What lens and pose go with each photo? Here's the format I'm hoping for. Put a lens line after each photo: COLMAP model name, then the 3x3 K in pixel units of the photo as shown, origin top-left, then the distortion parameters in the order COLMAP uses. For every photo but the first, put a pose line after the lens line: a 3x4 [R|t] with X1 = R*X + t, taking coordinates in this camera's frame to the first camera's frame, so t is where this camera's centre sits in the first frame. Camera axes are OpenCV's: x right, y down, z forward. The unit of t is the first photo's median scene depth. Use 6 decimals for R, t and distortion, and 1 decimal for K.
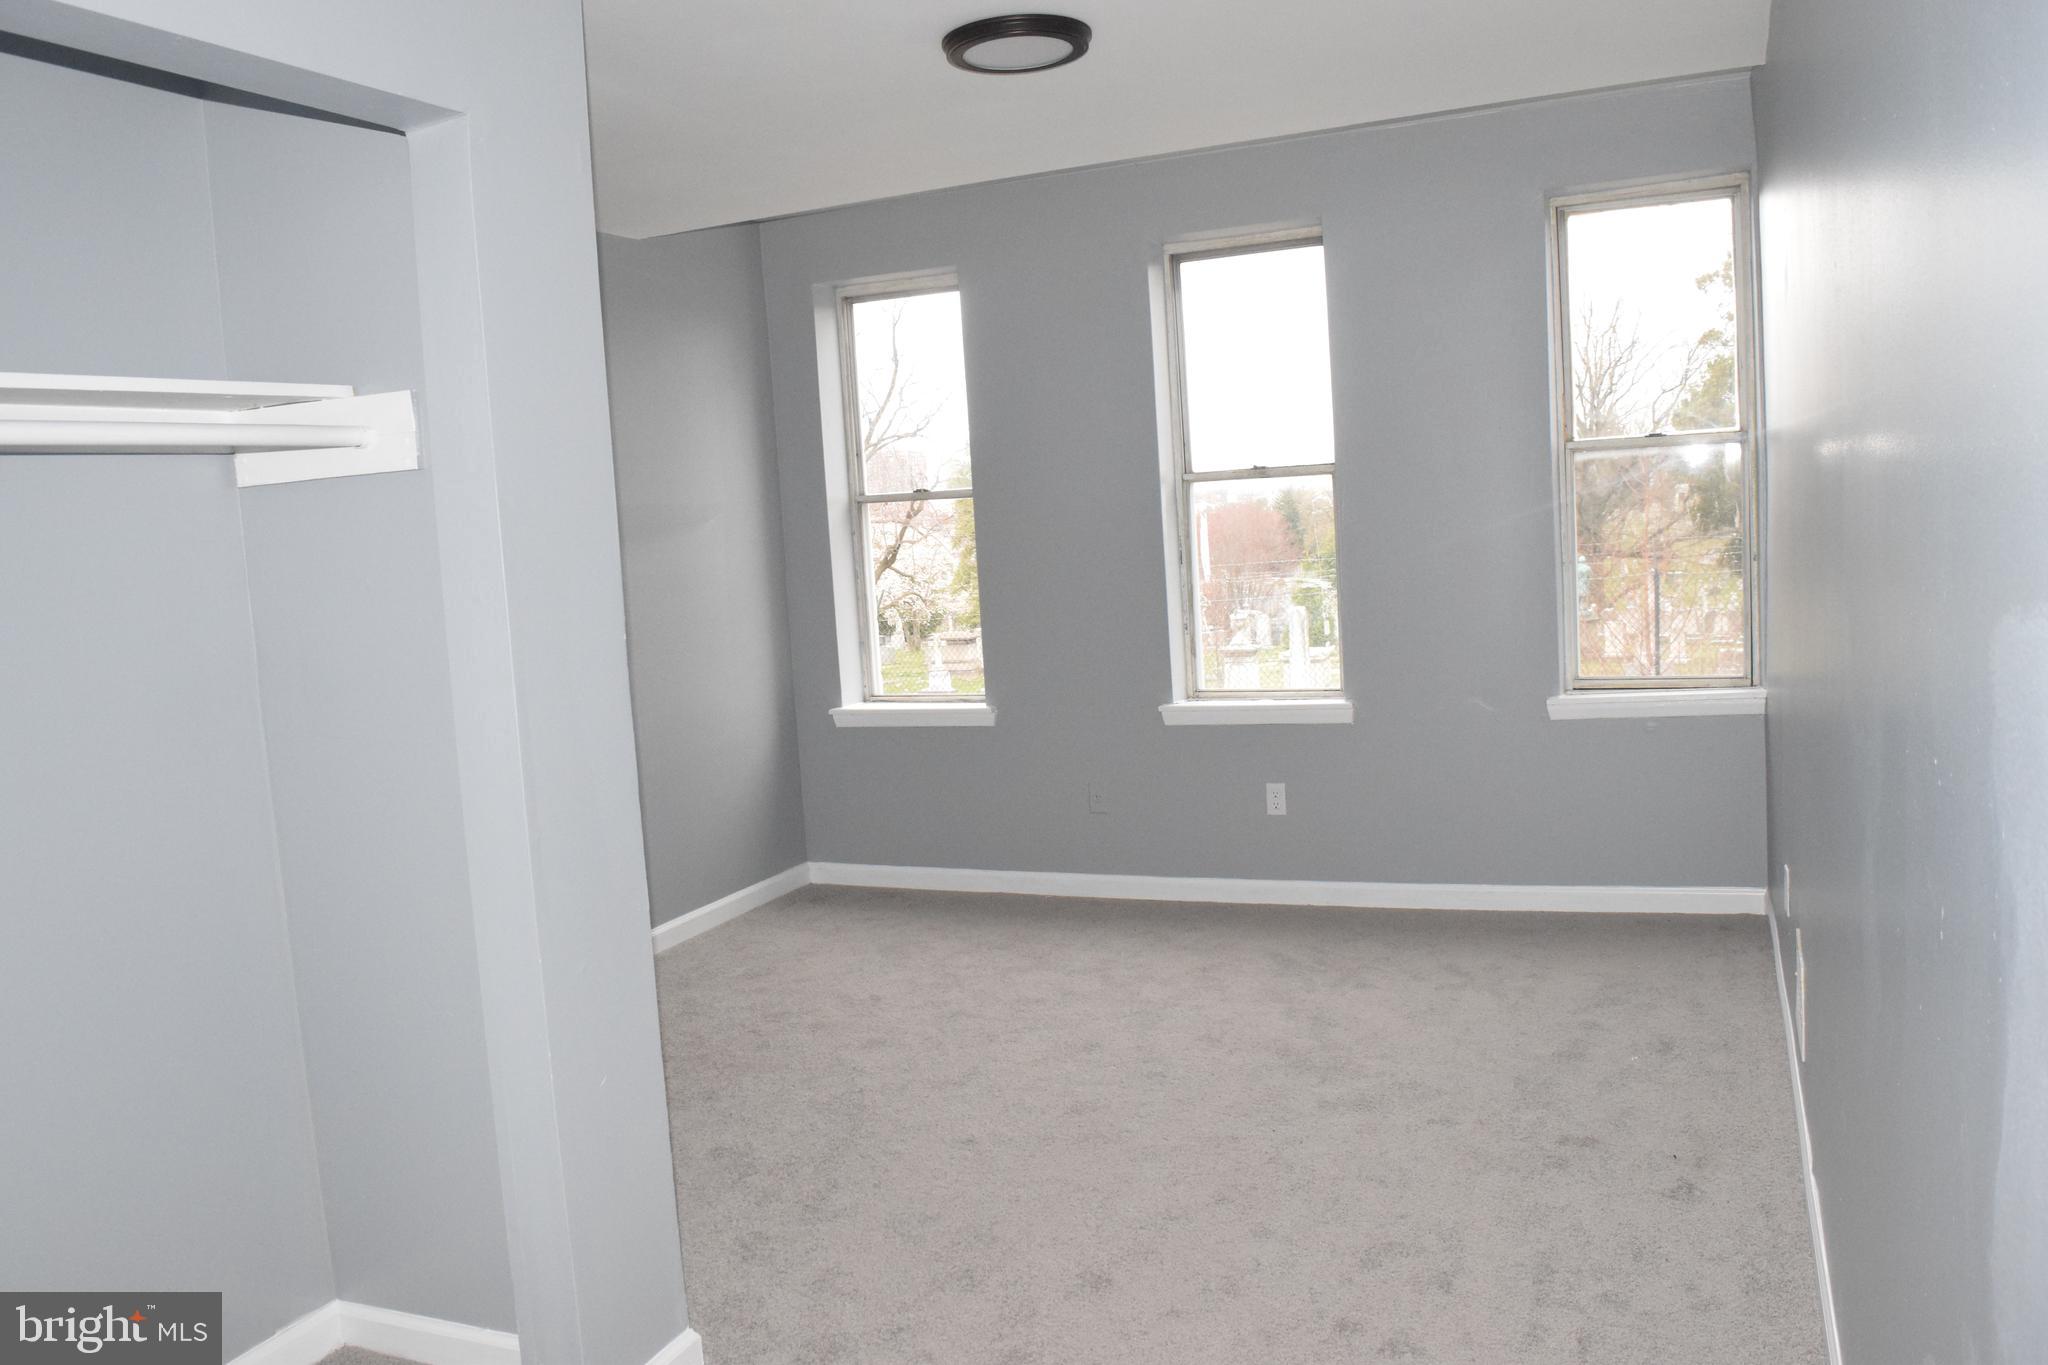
lens RADIAL K [[1602.9, 0, 1014.0], [0, 1602.9, 684.9], [0, 0, 1]] dist [-0.096005, 0.021453]
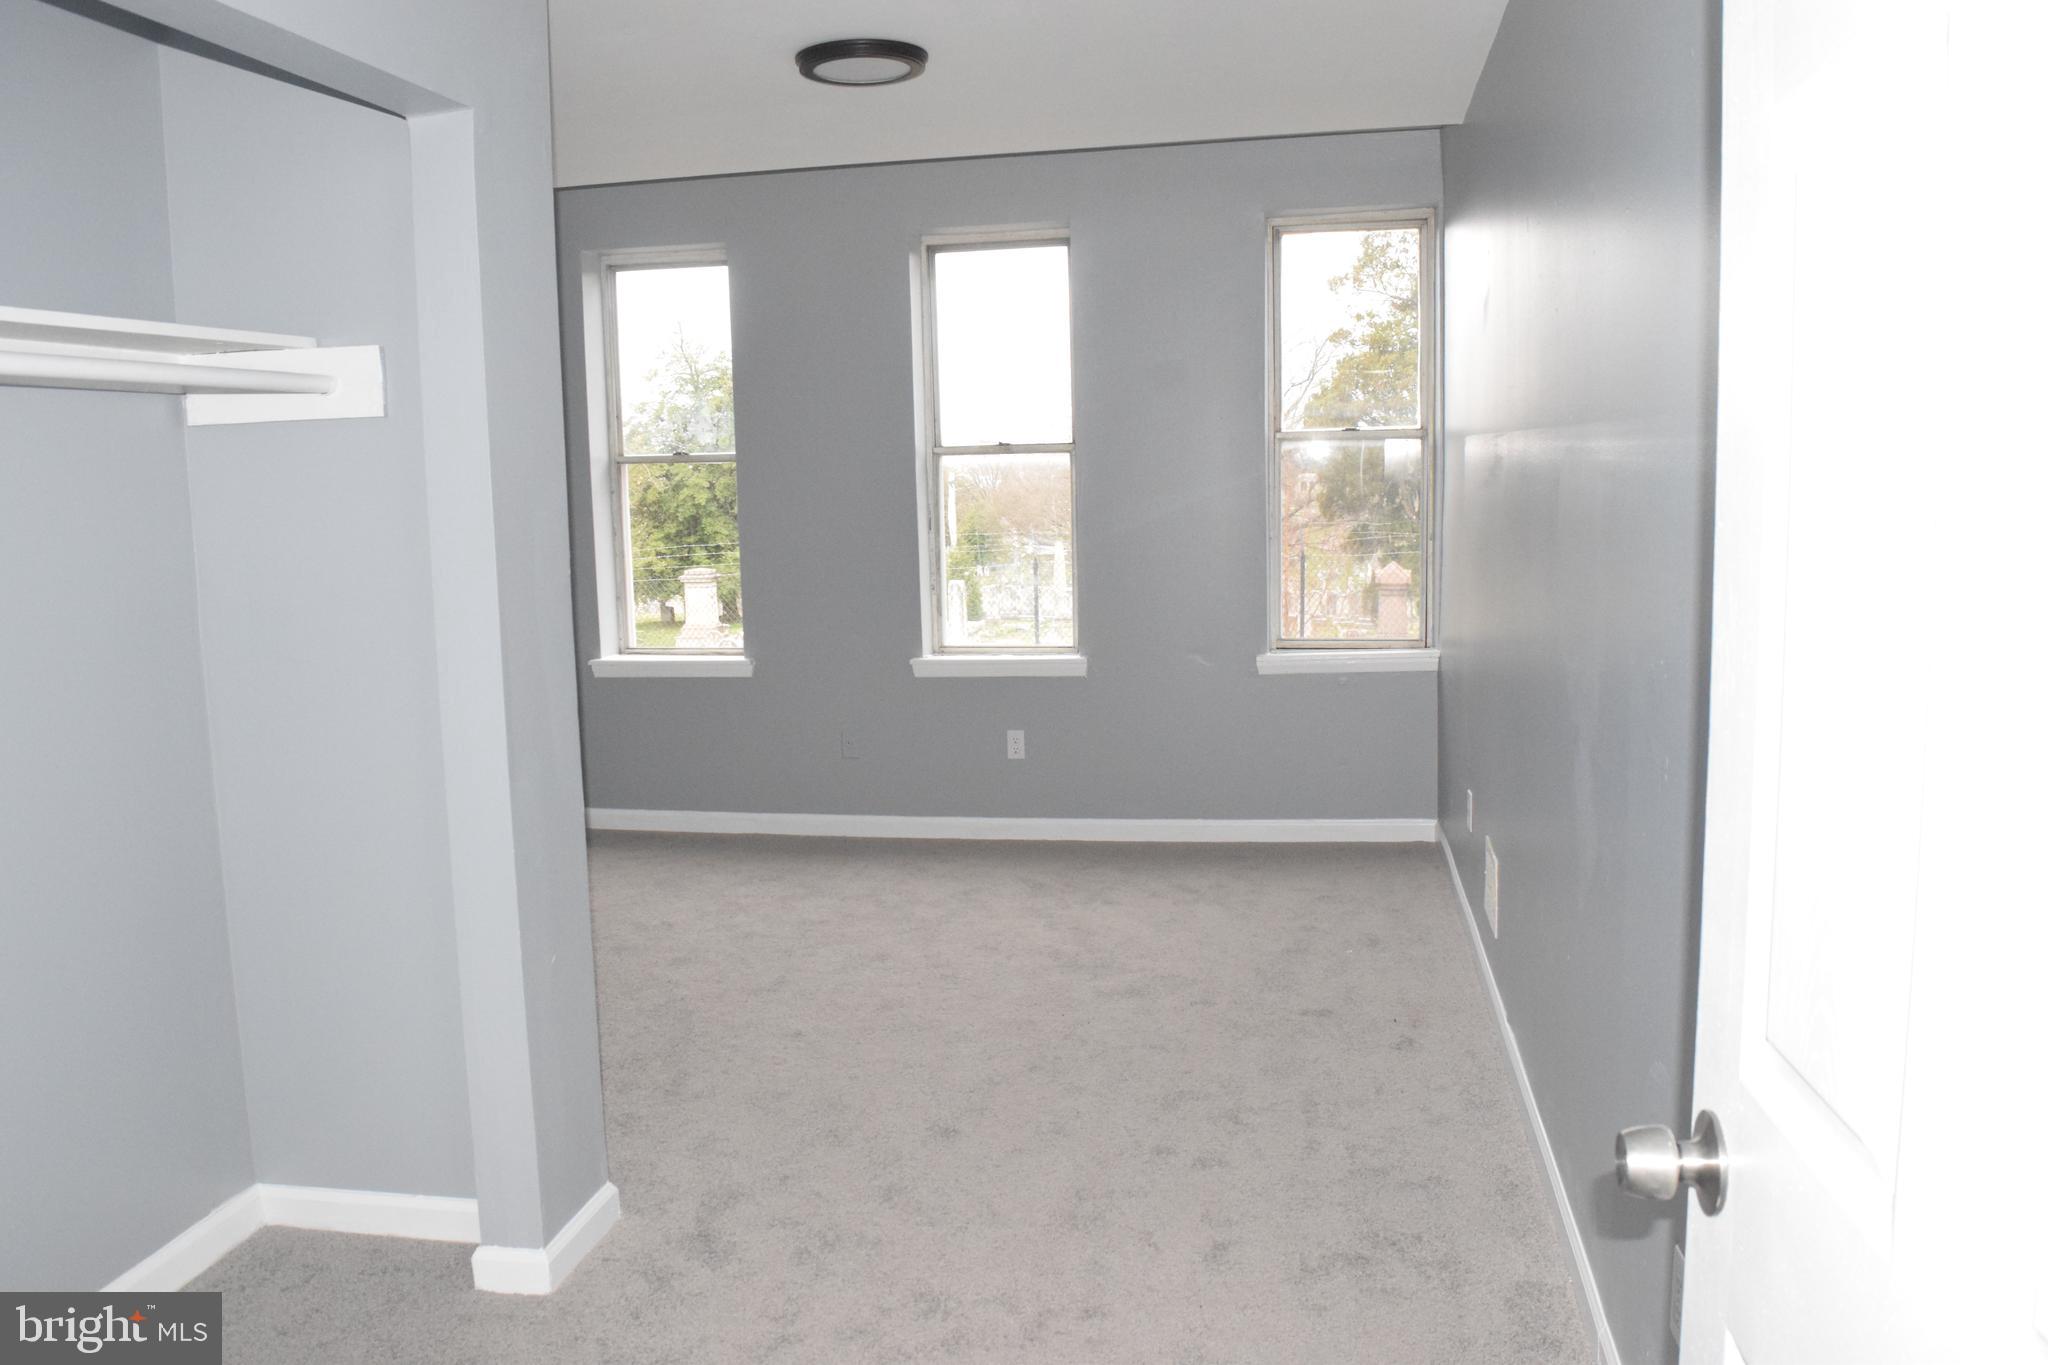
lens RADIAL K [[1602.9, 0, 1012.8], [0, 1602.9, 681.4], [0, 0, 1]] dist [-0.096005, 0.021453]
pose [[0.975304, 0.010048, 0.220638, -0.094072], [-0.013303, 0.999823, 0.013274, 0.014683], [-0.220465, -0.015882, 0.975266, -0.092204]]
